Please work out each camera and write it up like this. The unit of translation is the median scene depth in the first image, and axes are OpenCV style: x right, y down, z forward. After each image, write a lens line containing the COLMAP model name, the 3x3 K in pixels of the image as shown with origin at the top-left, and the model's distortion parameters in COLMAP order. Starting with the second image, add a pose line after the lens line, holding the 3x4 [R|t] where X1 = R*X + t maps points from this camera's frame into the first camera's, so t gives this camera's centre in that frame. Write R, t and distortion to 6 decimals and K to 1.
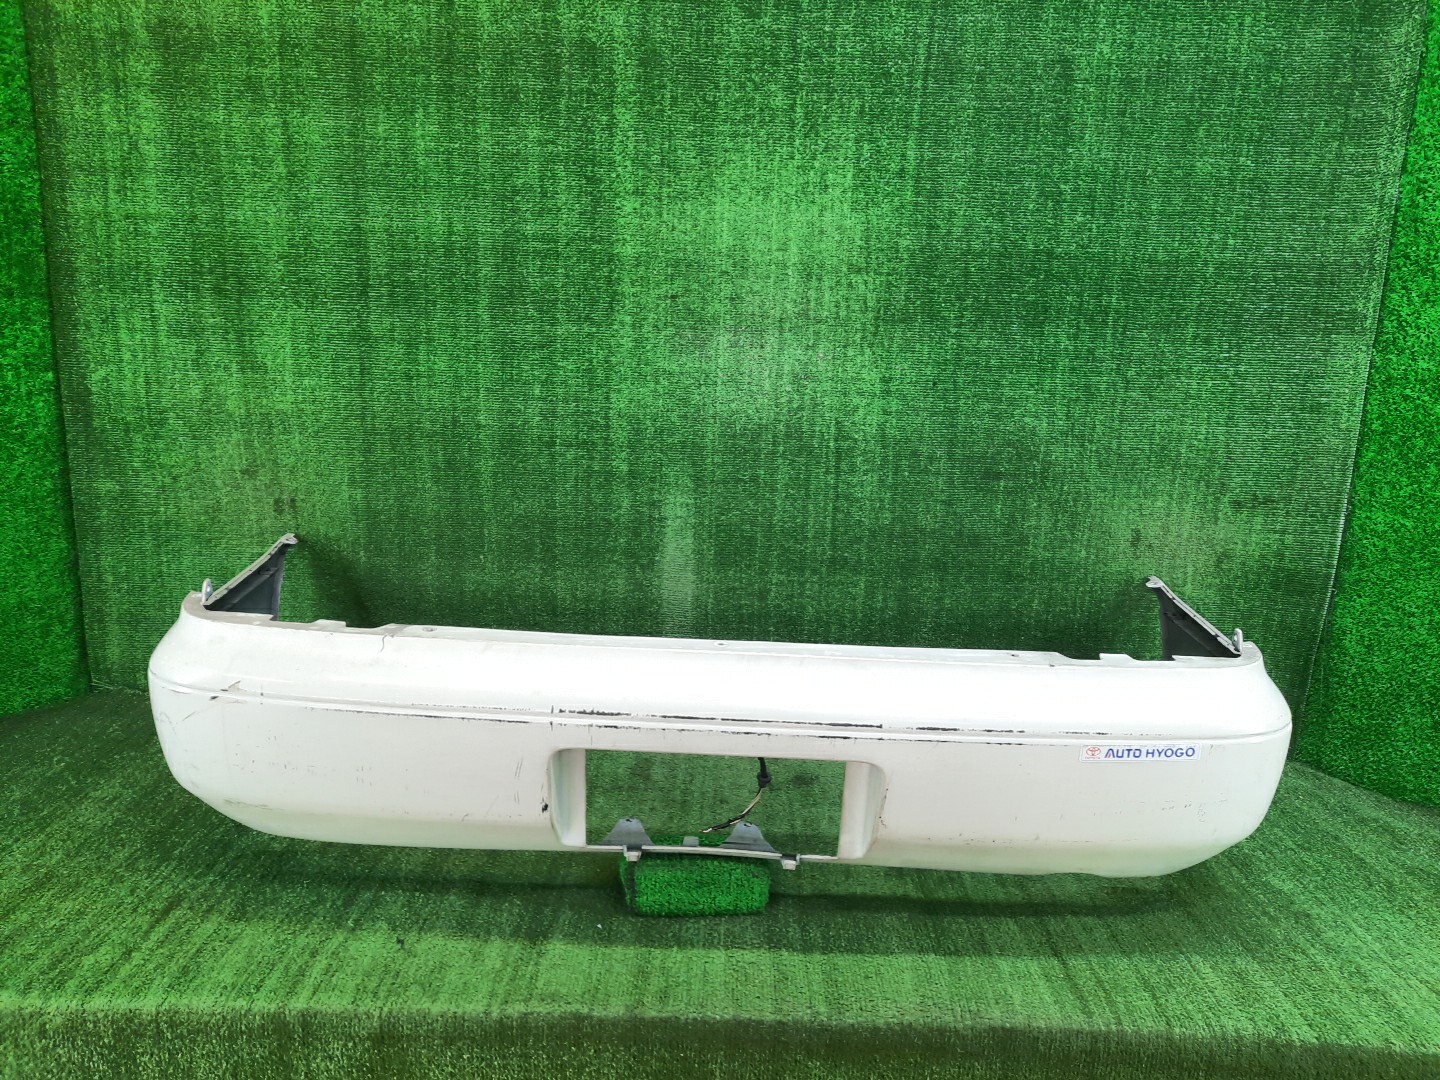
lens RADIAL K [[1047.0, 0, 720.0], [0, 1047.0, 540.0], [0, 0, 1]] dist [0.024481, -0.022563]
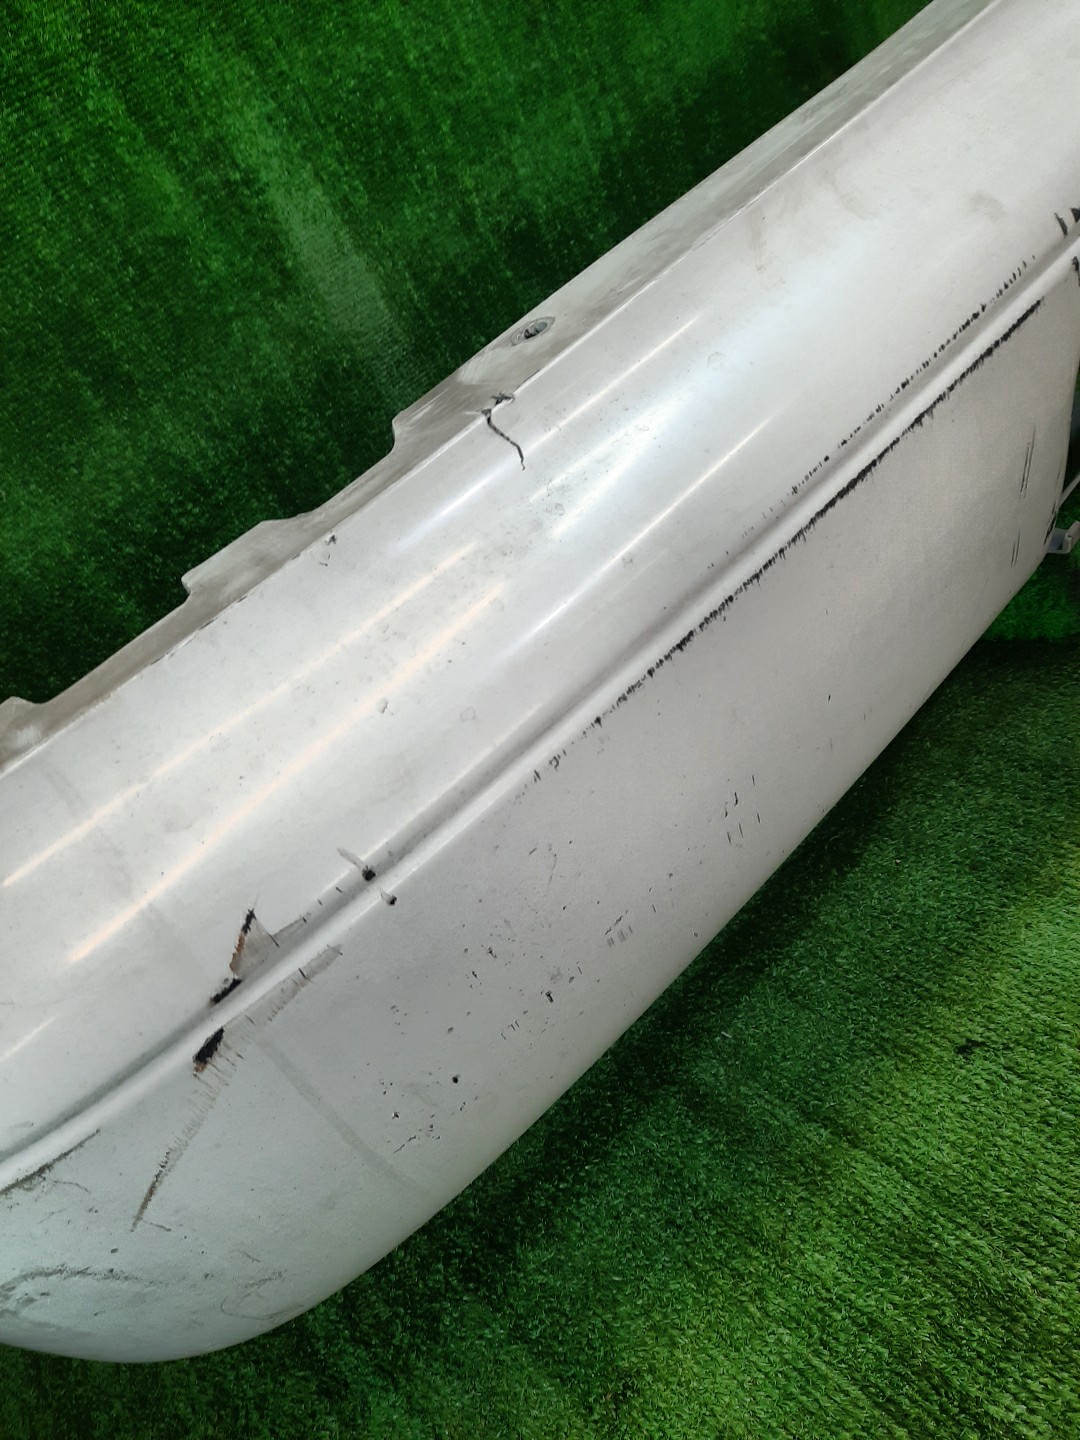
lens RADIAL K [[1047.0, 0, 503.0], [0, 1047.0, 720.0], [0, 0, 1]] dist [0.024481, -0.022563]
pose [[0.631653, -0.690053, 0.353327, -0.328180], [0.560865, 0.721397, 0.406223, 0.029305], [-0.535205, -0.058423, 0.842700, 0.542187]]
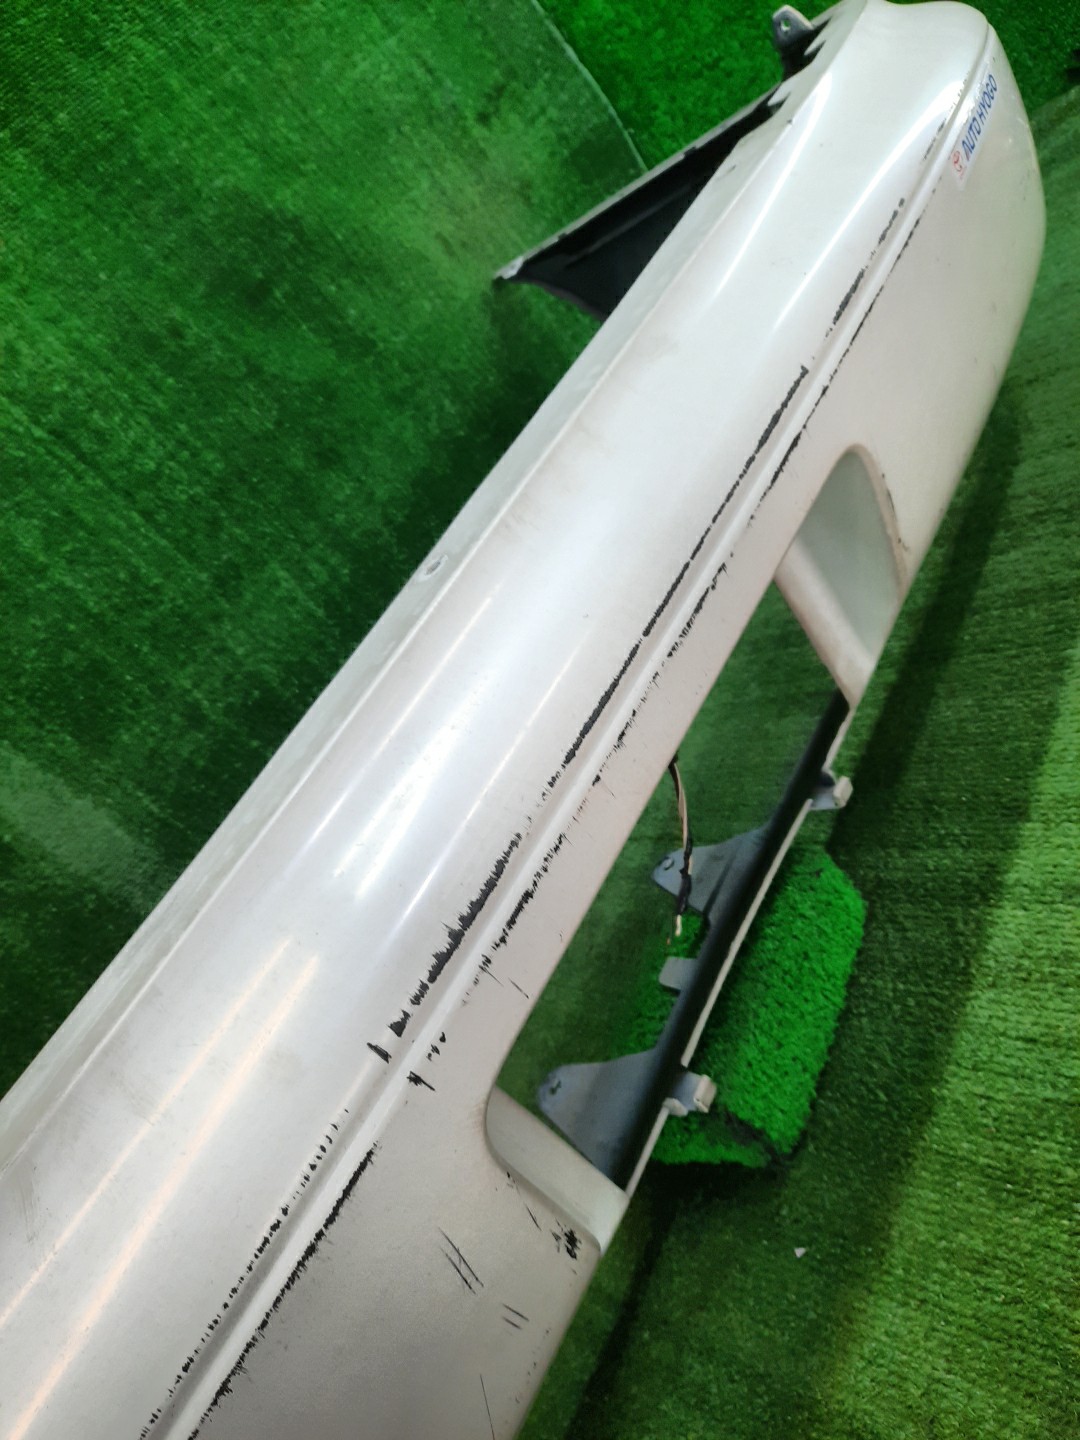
lens RADIAL K [[1047.0, 0, 503.0], [0, 1047.0, 720.0], [0, 0, 1]] dist [0.024481, -0.022563]
pose [[0.454810, -0.771379, 0.445110, -0.135579], [0.762953, 0.595289, 0.252060, 0.039775], [-0.459403, 0.224958, 0.859269, 0.475507]]
